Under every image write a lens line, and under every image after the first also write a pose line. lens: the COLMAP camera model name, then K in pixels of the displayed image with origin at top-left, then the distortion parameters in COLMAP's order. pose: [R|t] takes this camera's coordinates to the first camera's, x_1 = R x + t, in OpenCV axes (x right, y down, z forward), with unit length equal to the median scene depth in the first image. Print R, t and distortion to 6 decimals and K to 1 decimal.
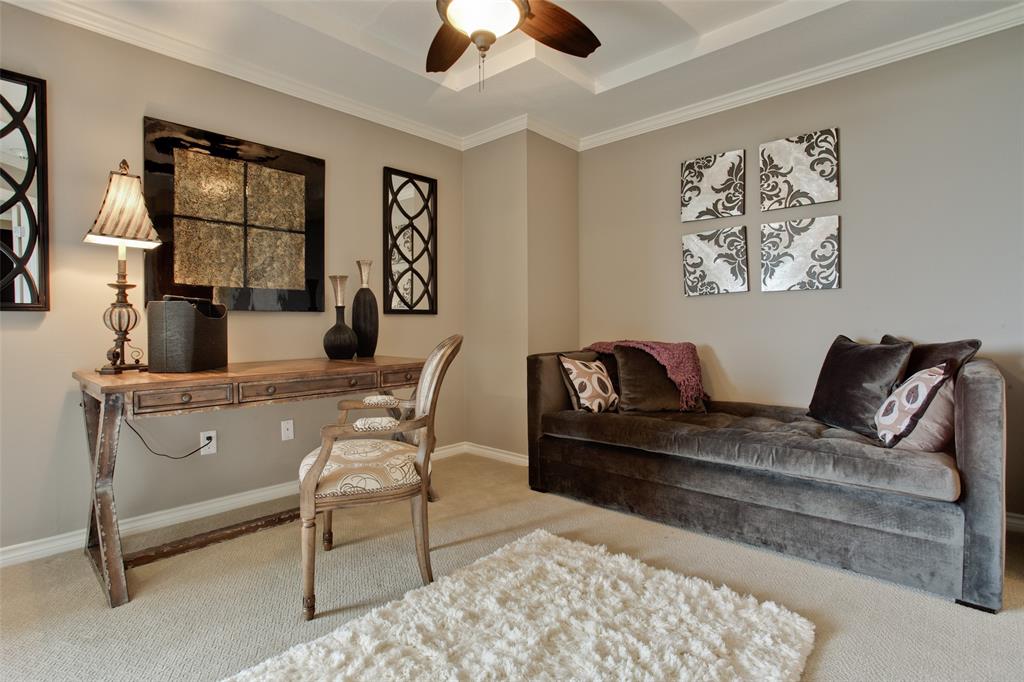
lens RADIAL K [[507.6, 0, 511.3], [0, 507.6, 331.1], [0, 0, 1]] dist [-0.055057, 0.025150]
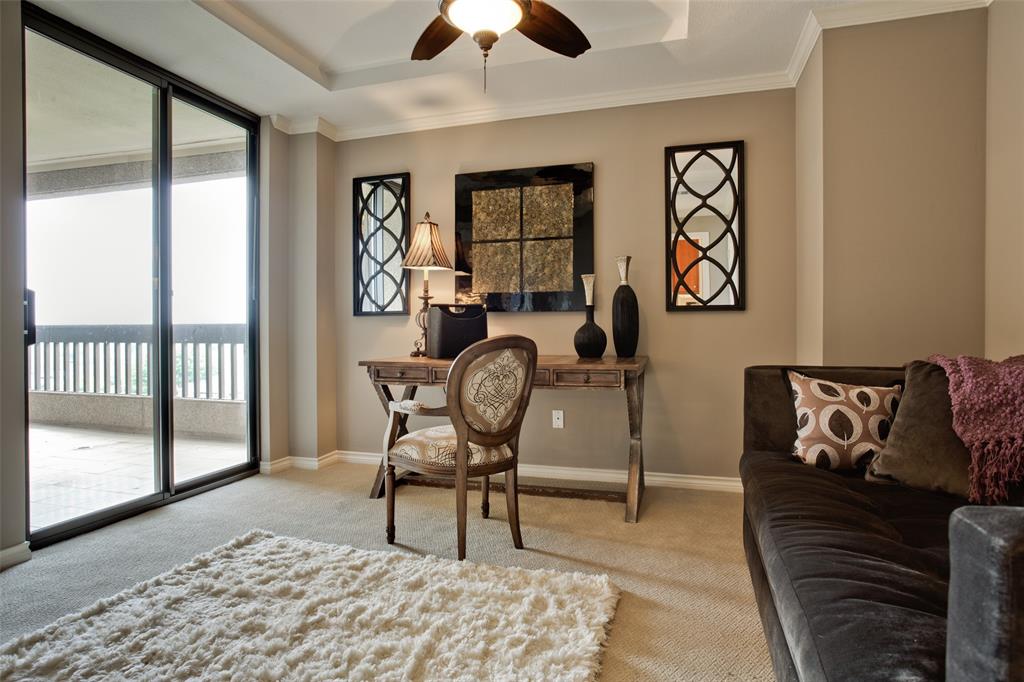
lens RADIAL K [[573.2, 0, 512.0], [0, 573.2, 341.0], [0, 0, 1]] dist [-0.055345, 0.000289]
pose [[0.416634, 0.025902, -0.908705, 0.686484], [-0.011570, 0.999664, 0.023190, -0.003001], [0.909001, 0.000852, 0.416794, 0.407150]]
